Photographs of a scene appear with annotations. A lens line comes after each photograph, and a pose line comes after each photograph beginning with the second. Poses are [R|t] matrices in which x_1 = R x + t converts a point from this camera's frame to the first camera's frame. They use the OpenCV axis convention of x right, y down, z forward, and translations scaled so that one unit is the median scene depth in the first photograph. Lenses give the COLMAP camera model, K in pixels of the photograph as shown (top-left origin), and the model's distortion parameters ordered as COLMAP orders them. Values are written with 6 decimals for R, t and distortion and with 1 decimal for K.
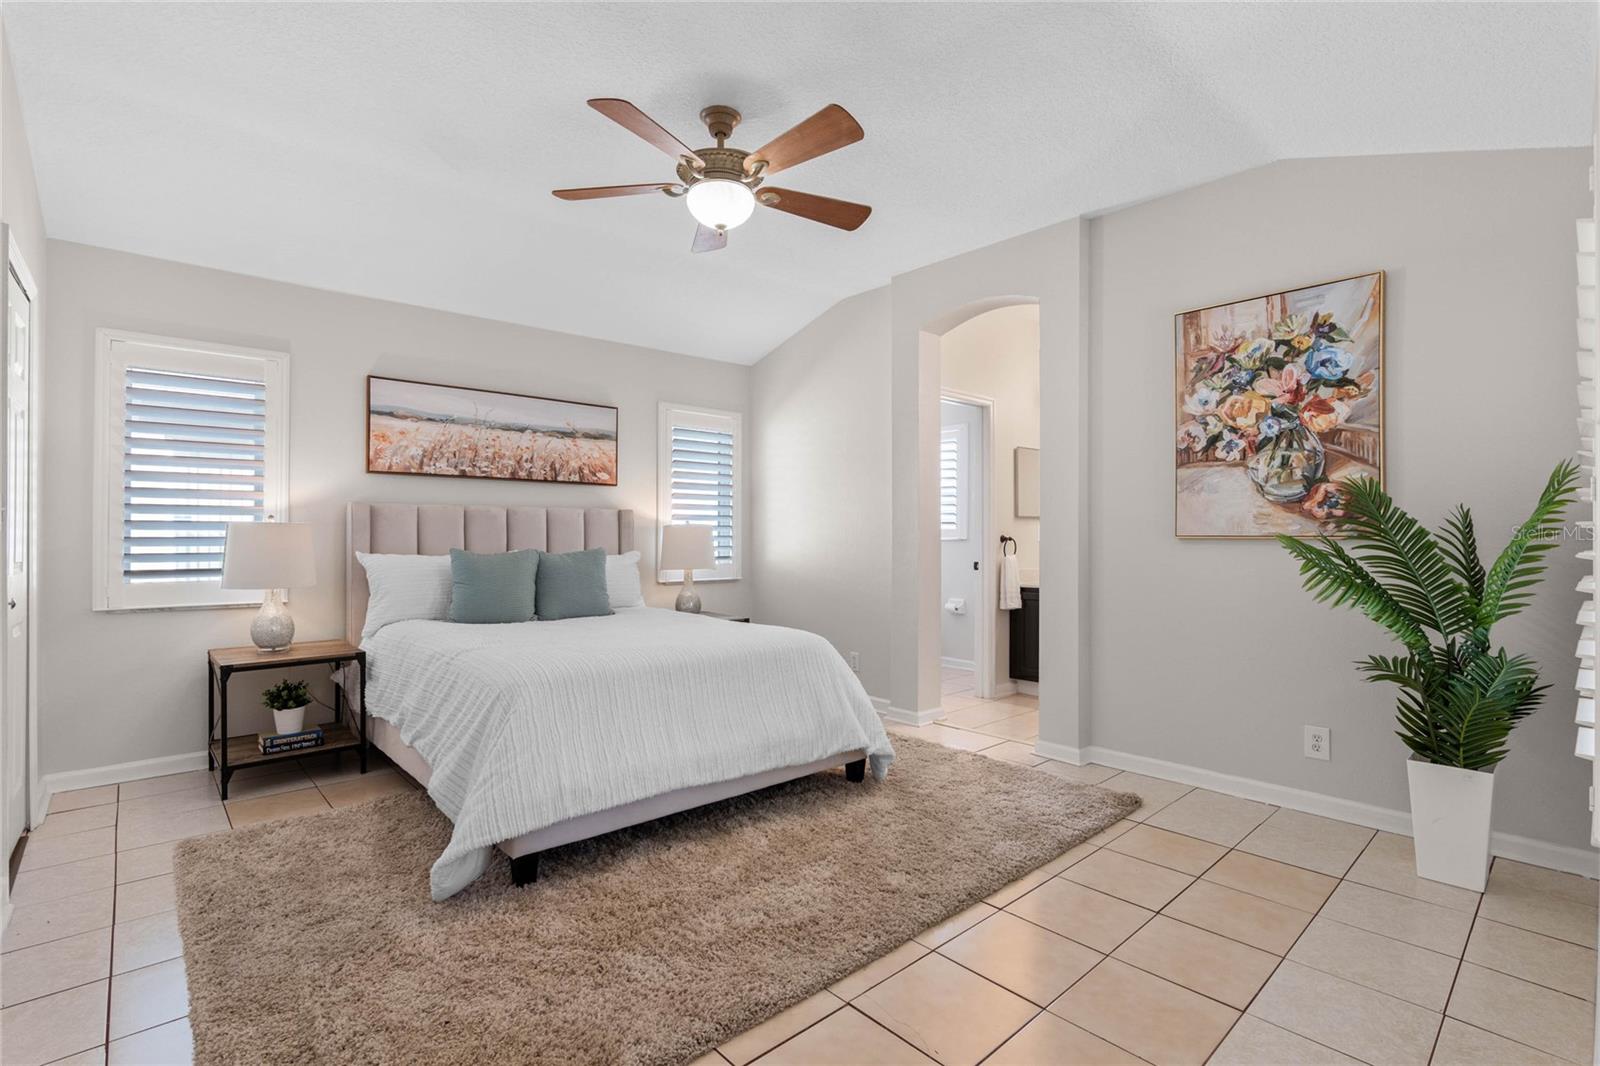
lens RADIAL K [[745.6, 0, 795.8], [0, 745.6, 535.1], [0, 0, 1]] dist [-0.014941, 0.000716]
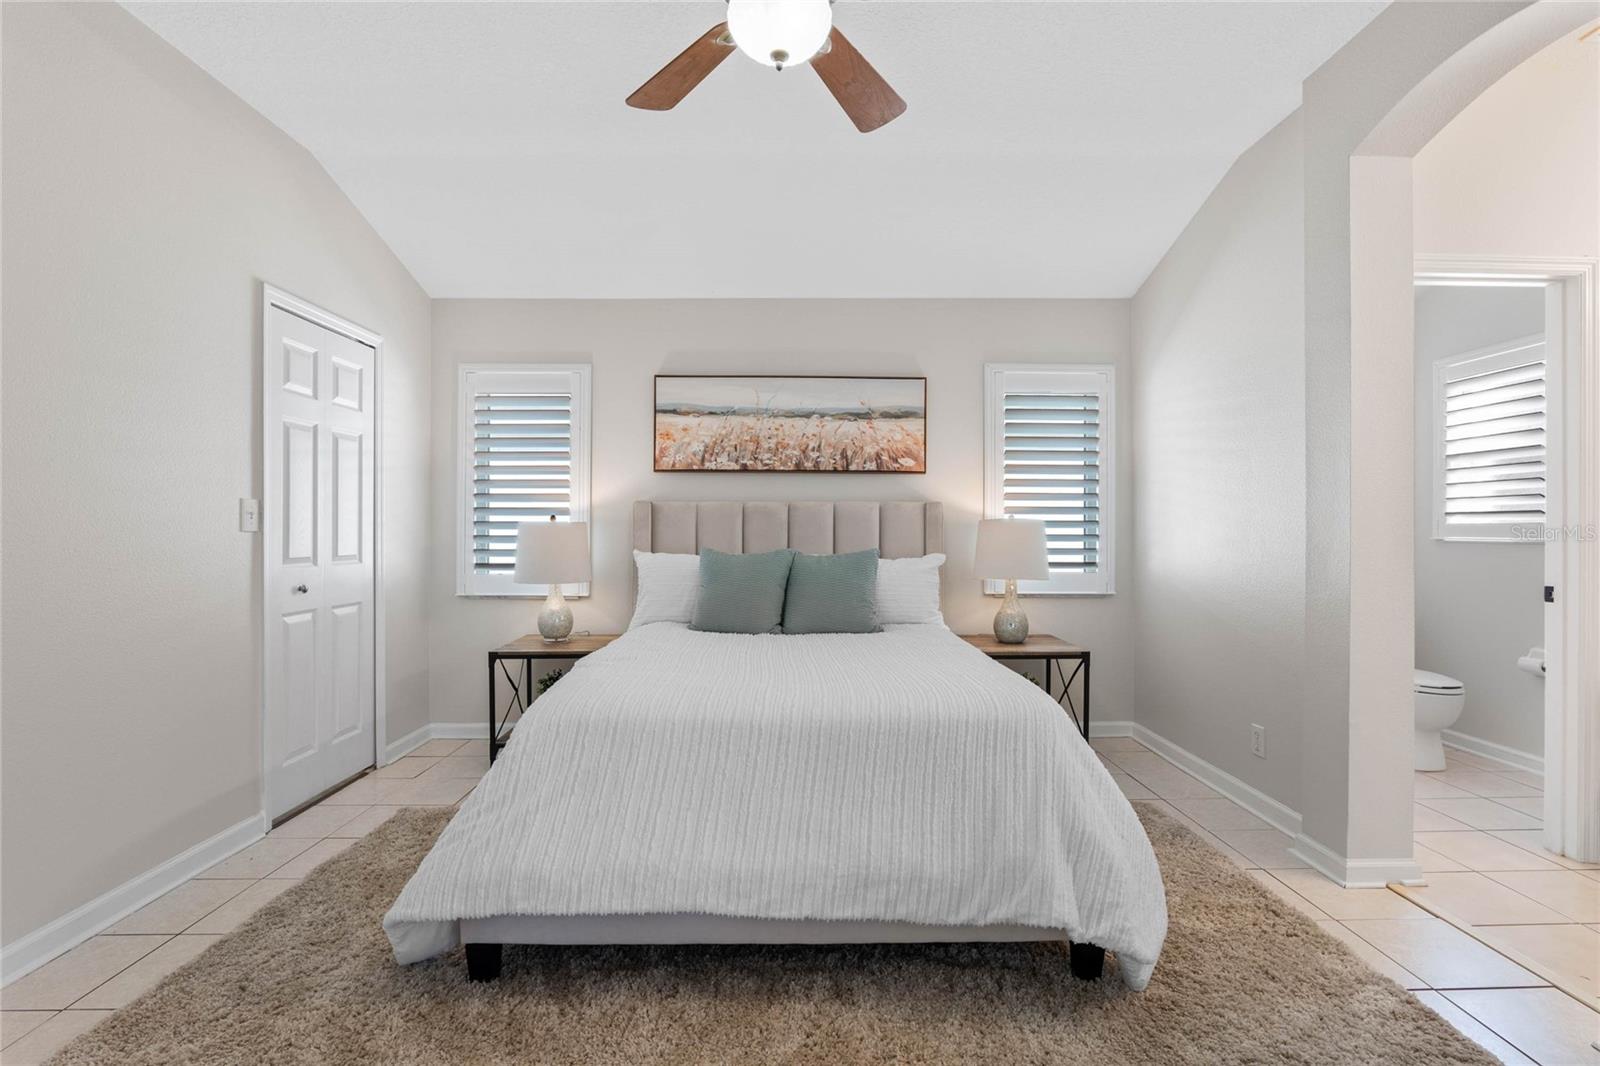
lens RADIAL K [[739.0, 0, 803.7], [0, 739.0, 532.7], [0, 0, 1]] dist [-0.023373, 0.005032]
pose [[0.757341, -0.001485, -0.653018, 0.216684], [0.000099, 0.999998, -0.002159, 0.000922], [0.653019, 0.001570, 0.757340, 0.349283]]
